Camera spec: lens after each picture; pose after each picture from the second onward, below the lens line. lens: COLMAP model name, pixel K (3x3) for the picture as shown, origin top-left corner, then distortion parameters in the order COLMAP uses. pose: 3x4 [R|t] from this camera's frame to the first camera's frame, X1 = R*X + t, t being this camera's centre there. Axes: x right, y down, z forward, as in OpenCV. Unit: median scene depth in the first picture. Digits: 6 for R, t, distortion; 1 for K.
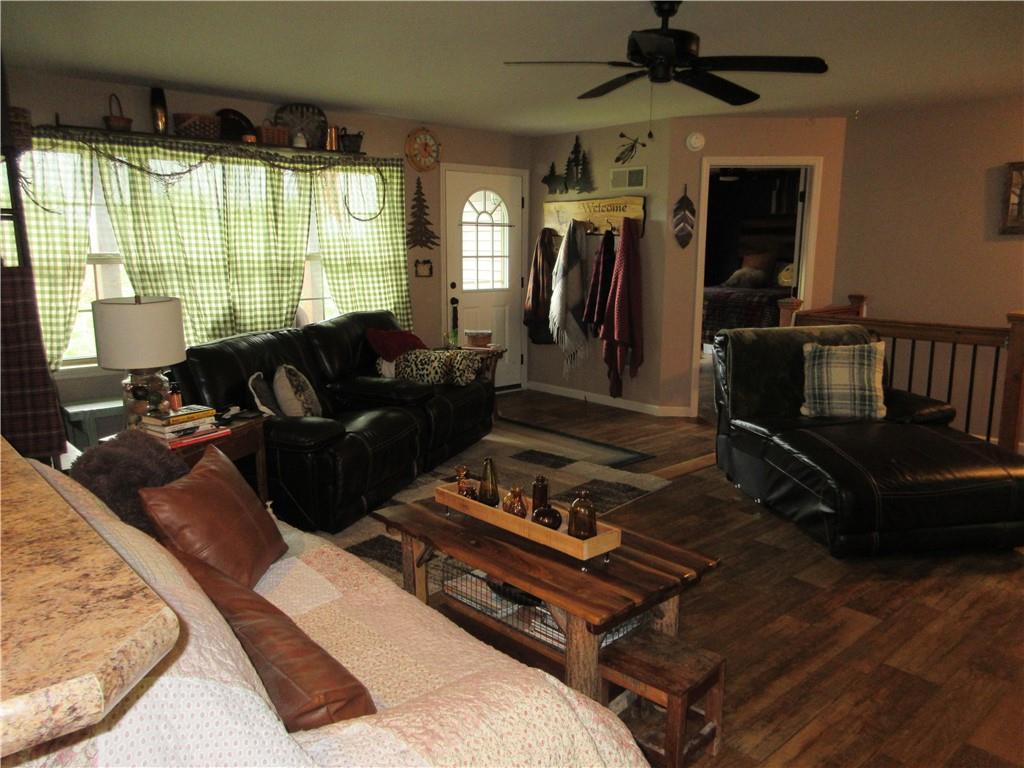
lens RADIAL K [[781.9, 0, 507.6], [0, 781.9, 385.6], [0, 0, 1]] dist [0.002831, 0.004461]
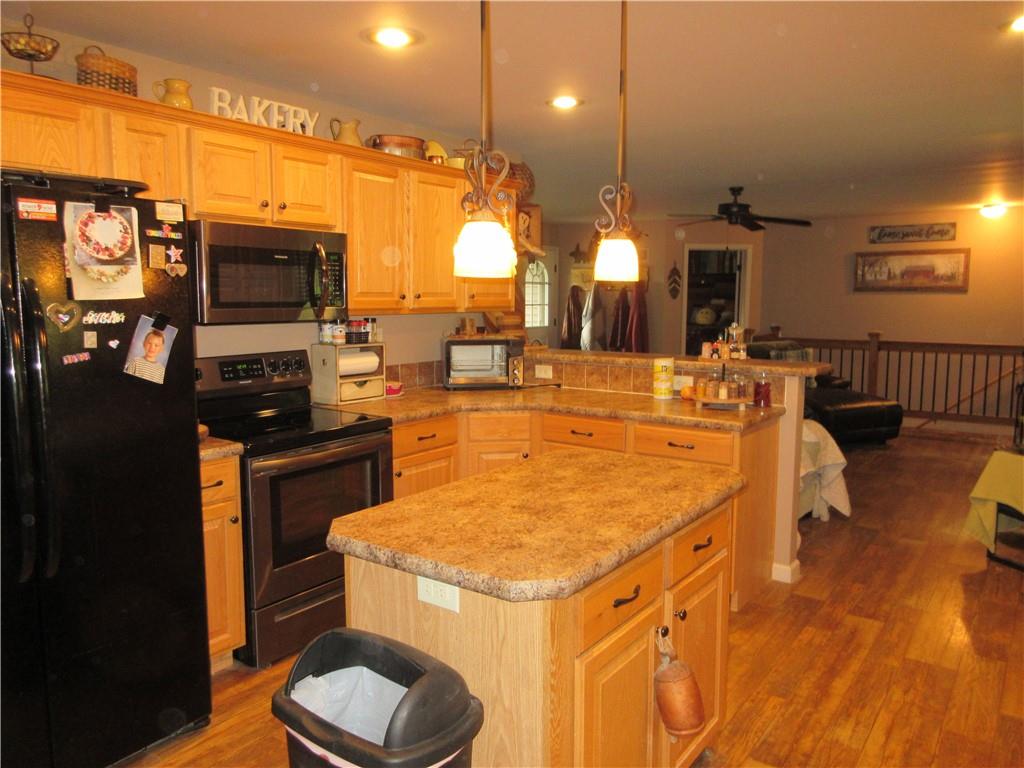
lens RADIAL K [[781.9, 0, 517.6], [0, 781.9, 380.4], [0, 0, 1]] dist [0.002831, 0.004461]
pose [[0.975399, -0.026164, 0.218889, -0.451059], [0.040411, 0.997328, -0.060866, 0.077084], [-0.216711, 0.068214, 0.973850, -0.491831]]
